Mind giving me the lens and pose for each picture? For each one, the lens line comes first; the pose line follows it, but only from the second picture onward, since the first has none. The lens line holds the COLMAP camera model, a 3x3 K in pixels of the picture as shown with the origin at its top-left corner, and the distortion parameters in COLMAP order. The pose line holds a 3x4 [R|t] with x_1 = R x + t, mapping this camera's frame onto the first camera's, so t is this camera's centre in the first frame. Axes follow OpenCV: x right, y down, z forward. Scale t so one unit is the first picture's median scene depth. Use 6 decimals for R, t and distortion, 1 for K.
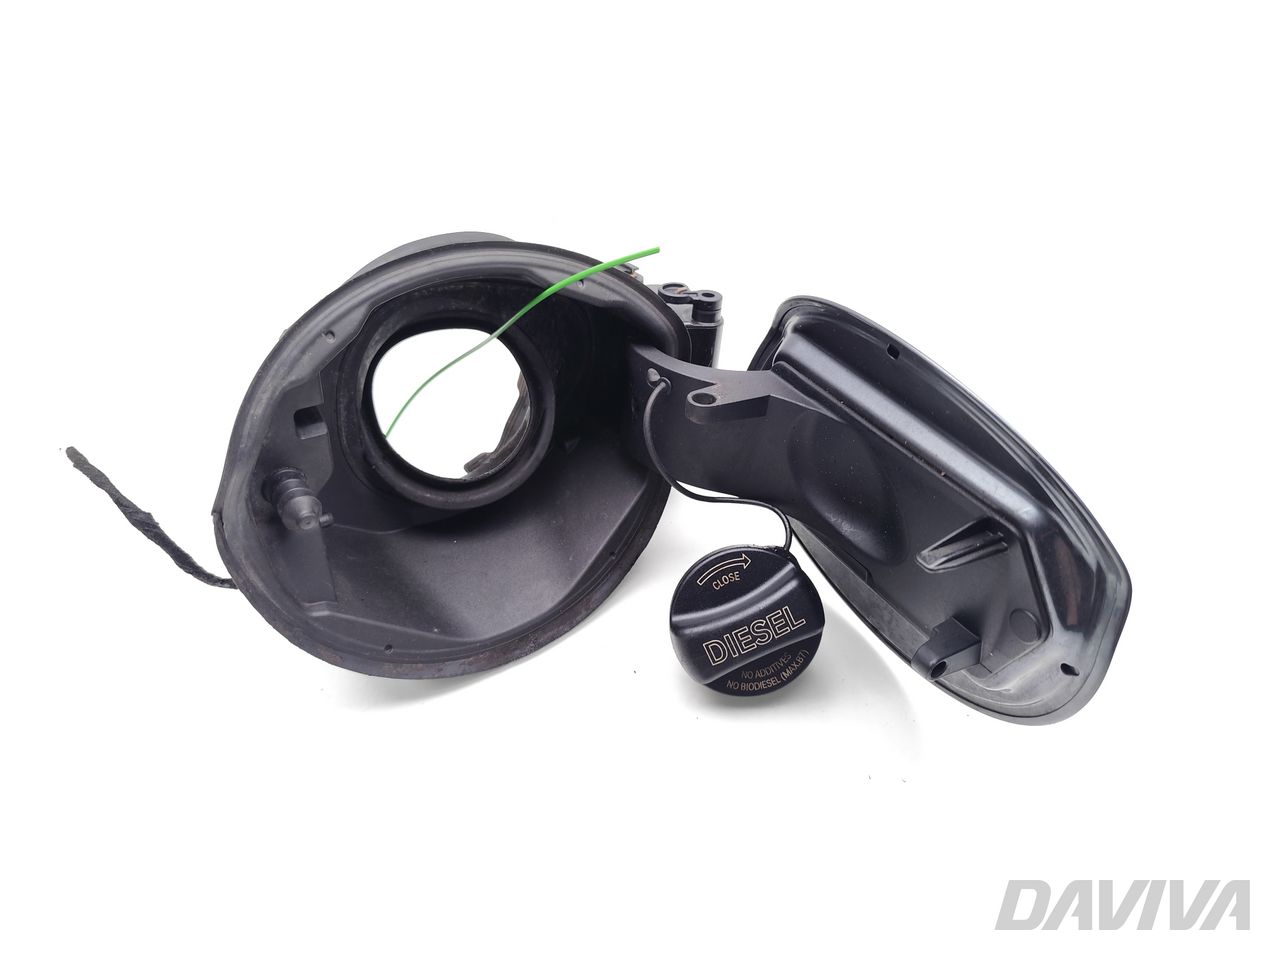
lens RADIAL K [[865.4, 0, 640.0], [0, 865.4, 480.0], [0, 0, 1]] dist [0.030609, -0.000817]
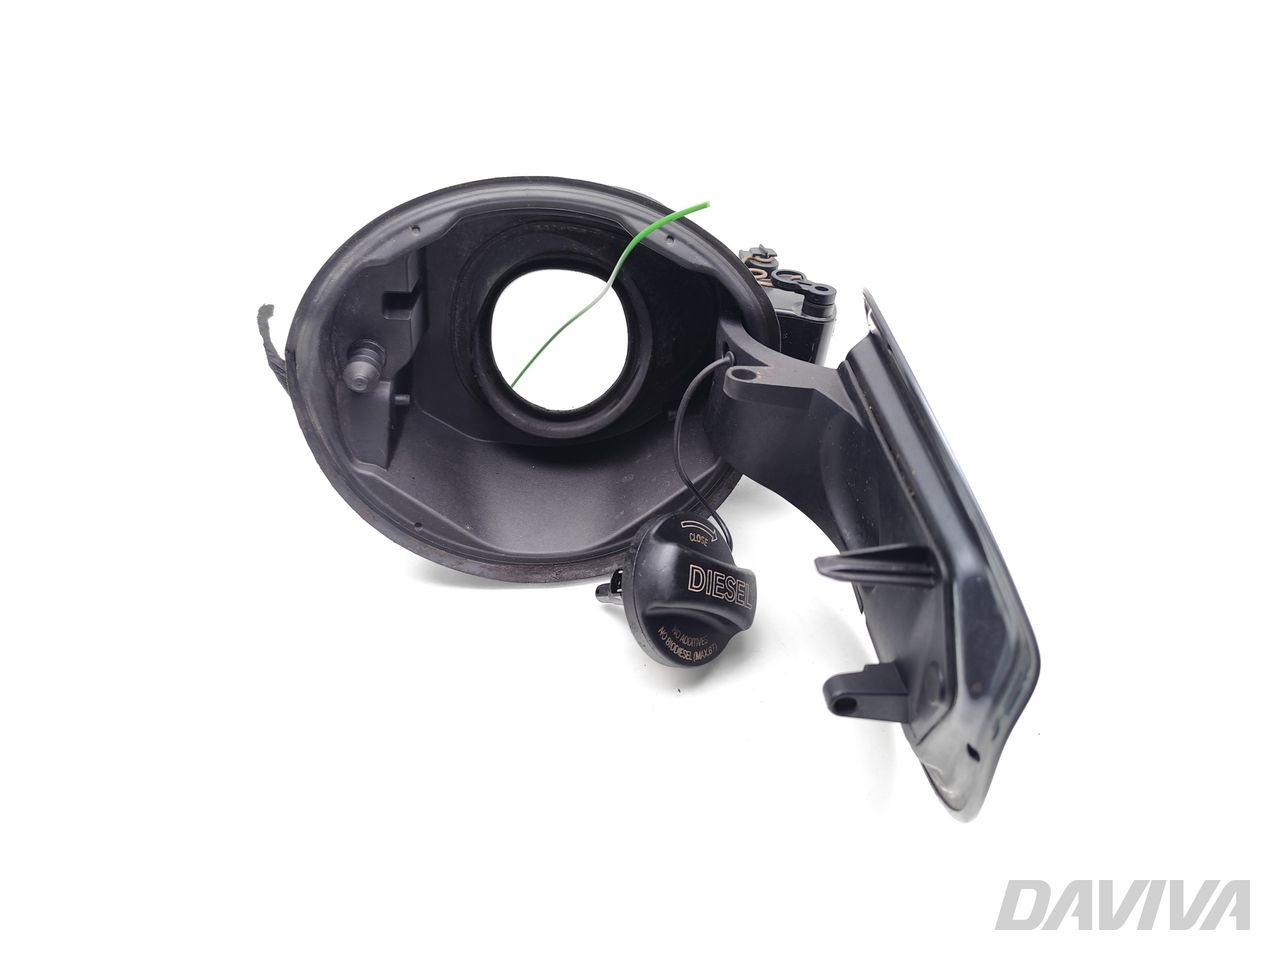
lens RADIAL K [[865.4, 0, 640.0], [0, 865.4, 480.0], [0, 0, 1]] dist [0.030609, -0.000817]
pose [[0.884347, 0.274924, -0.377289, 0.368293], [-0.292539, 0.956190, 0.011064, 0.042693], [0.363801, 0.100587, 0.926030, 0.068980]]
